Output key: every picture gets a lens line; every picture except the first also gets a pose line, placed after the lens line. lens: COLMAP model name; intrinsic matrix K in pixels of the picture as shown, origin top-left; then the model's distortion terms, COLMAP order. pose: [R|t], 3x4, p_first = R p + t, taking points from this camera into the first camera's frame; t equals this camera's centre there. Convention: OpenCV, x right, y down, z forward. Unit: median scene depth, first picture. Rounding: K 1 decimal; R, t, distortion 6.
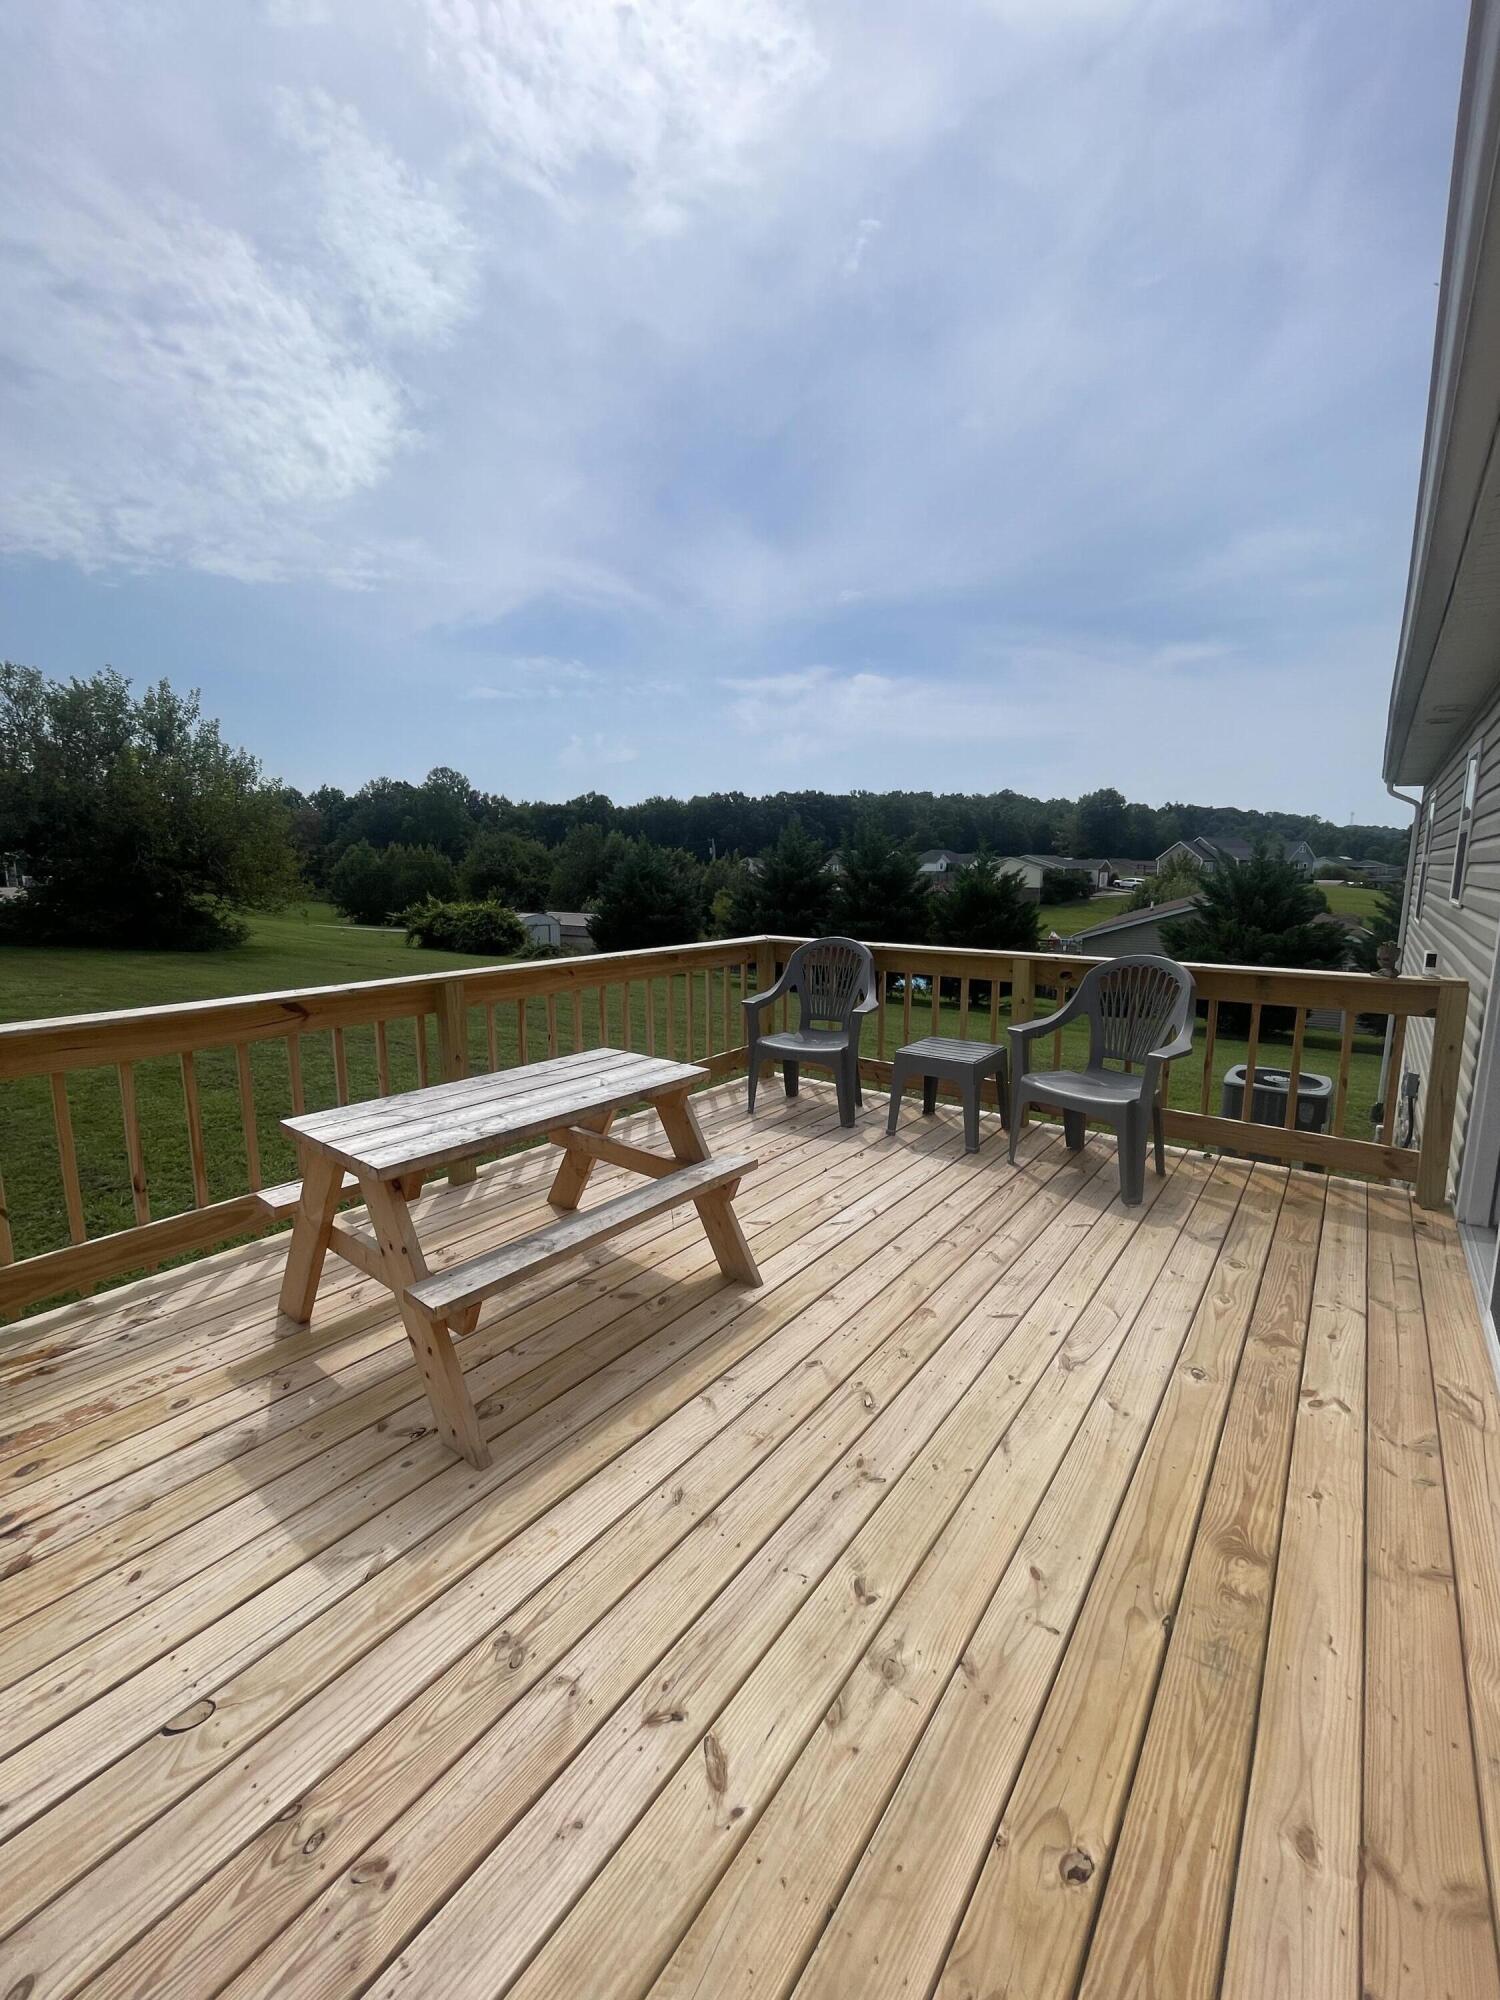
lens RADIAL K [[807.9, 0, 743.7], [0, 807.9, 984.5], [0, 0, 1]] dist [-0.001532, 0.000859]
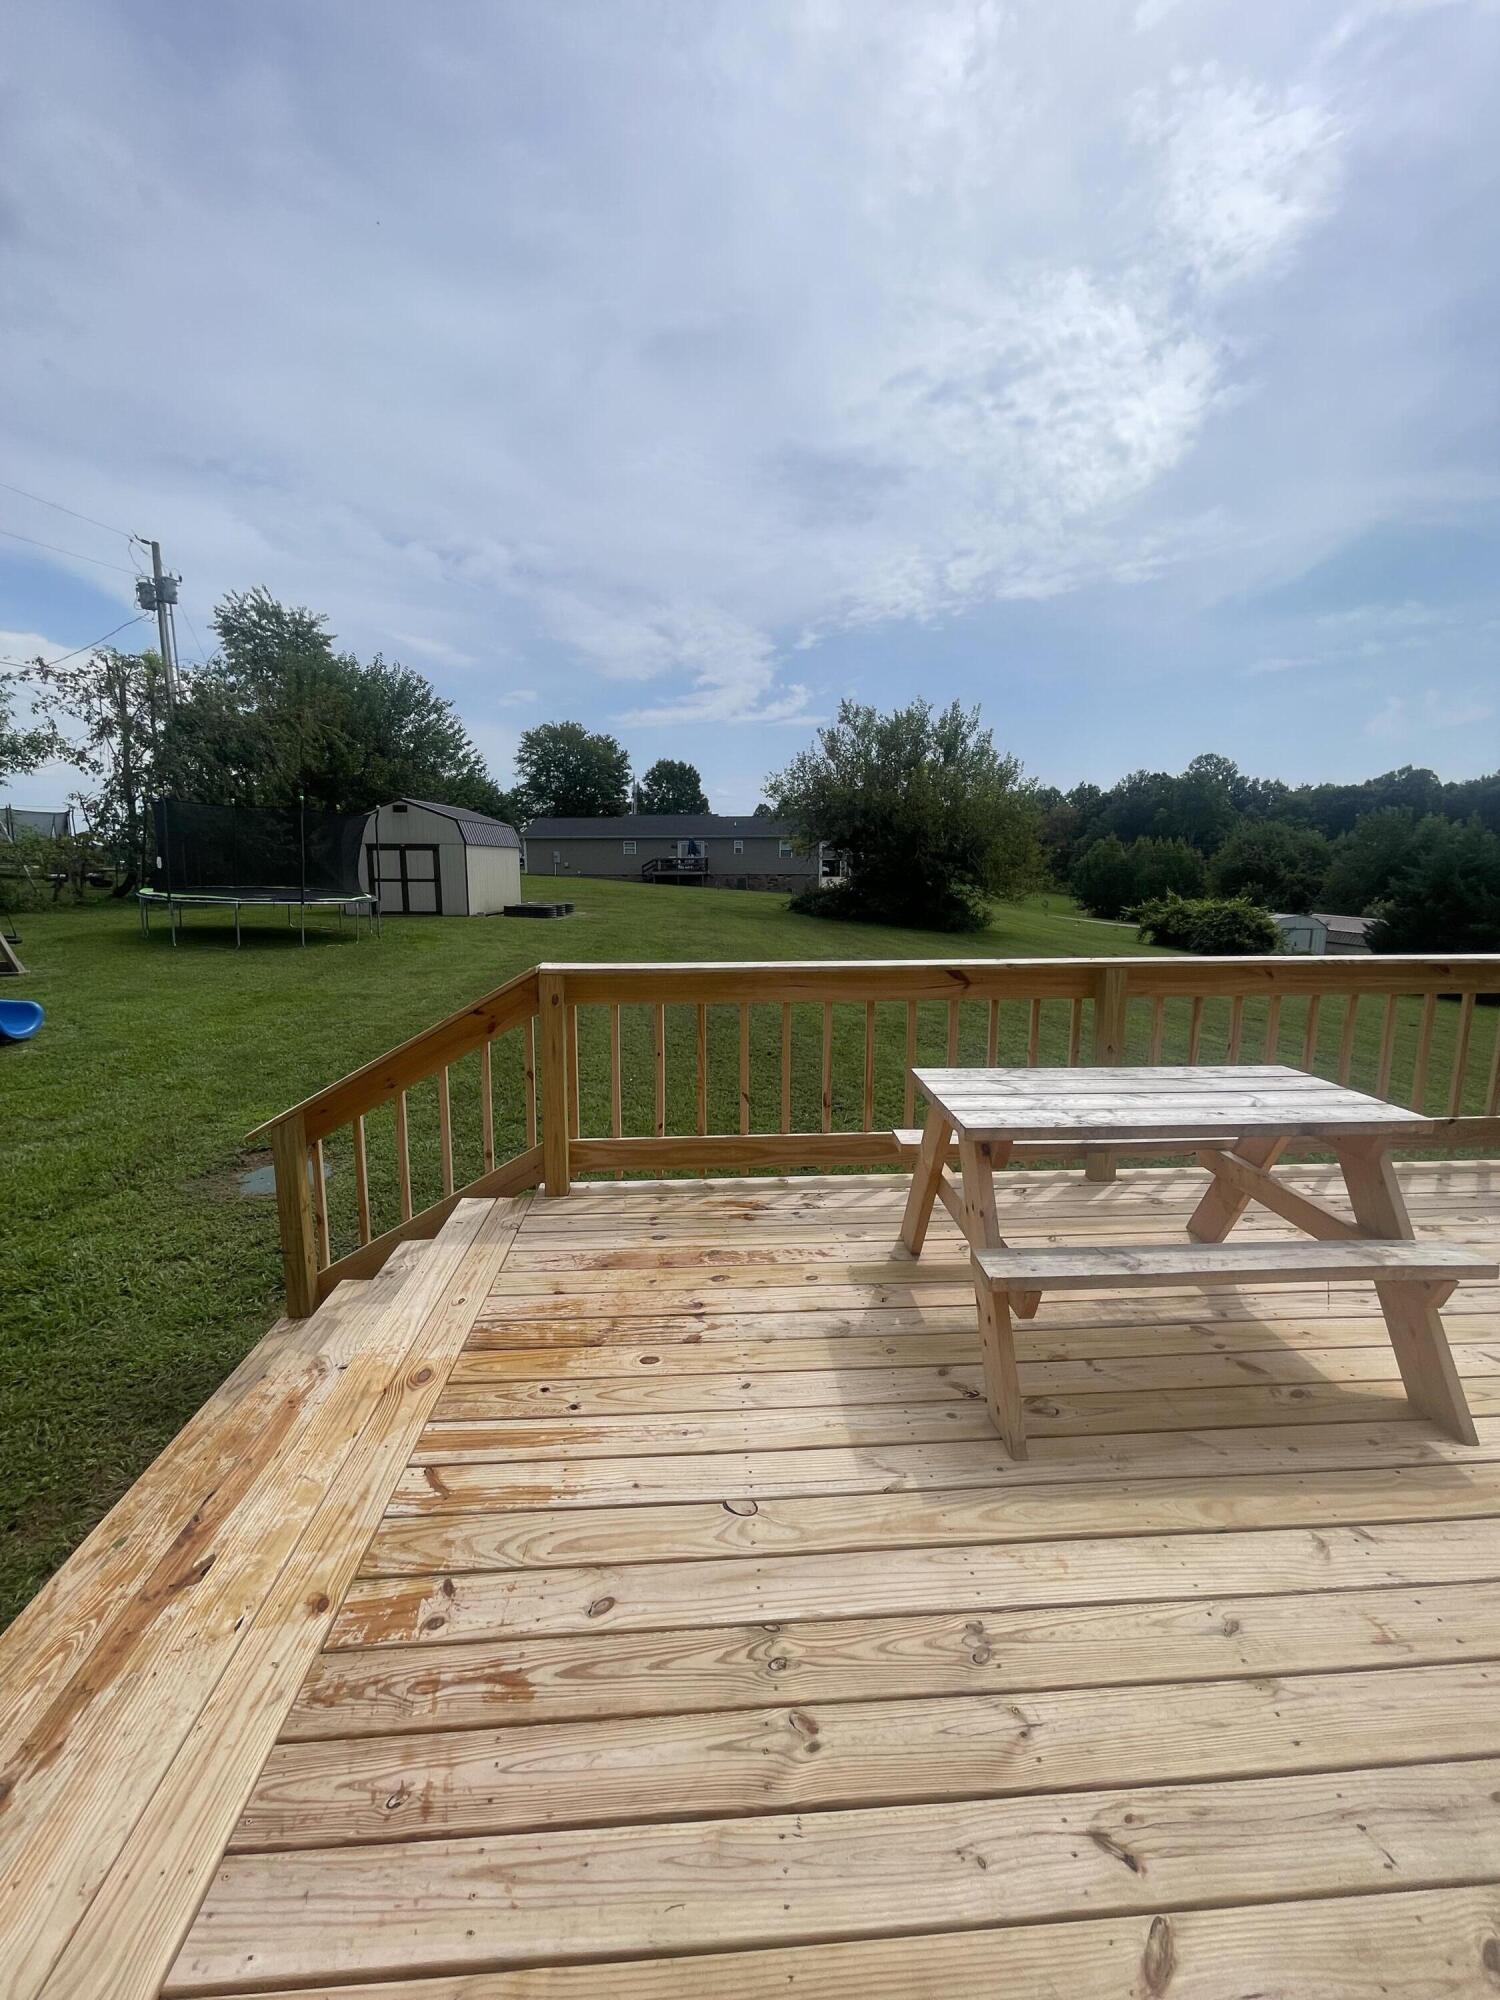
lens RADIAL K [[806.9, 0, 752.4], [0, 806.9, 998.2], [0, 0, 1]] dist [-0.001540, 0.000665]
pose [[0.656078, 0.123124, -0.744582, 0.082888], [-0.107567, 0.991785, 0.069221, 0.014650], [0.746988, 0.034678, 0.663932, 0.073526]]
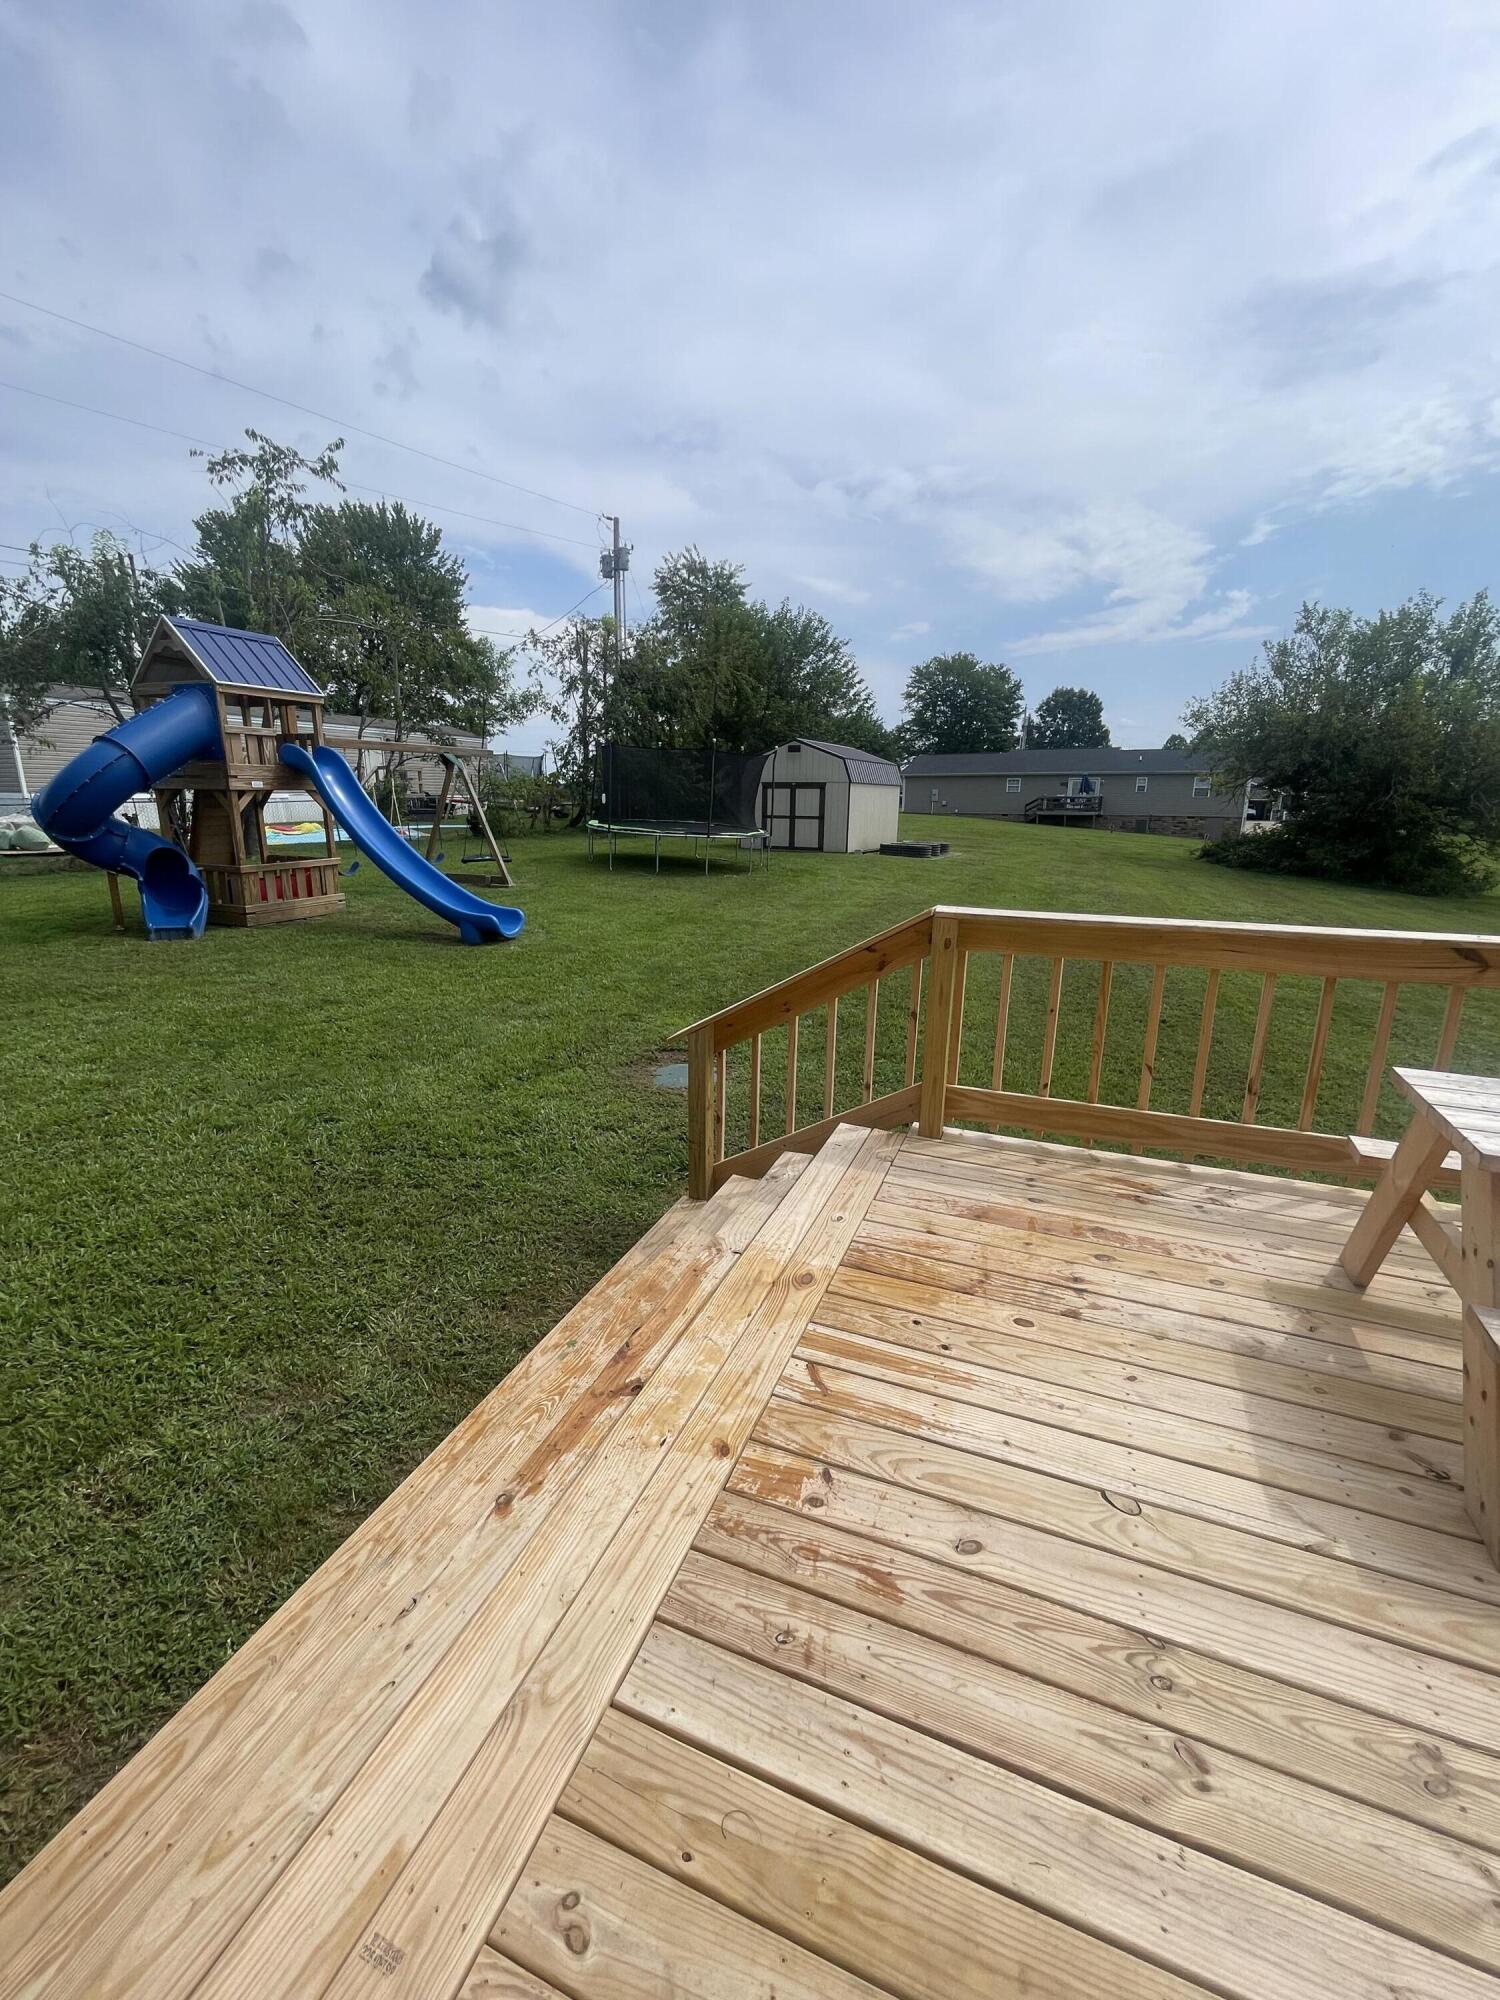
lens RADIAL K [[808.9, 0, 750.0], [0, 808.9, 1000.0], [0, 0, 1]] dist [-0.005213, 0.003162]
pose [[0.263700, 0.232702, -0.936116, 0.053111], [-0.147178, 0.968809, 0.199369, 0.017920], [0.953311, 0.085202, 0.289723, 0.035954]]
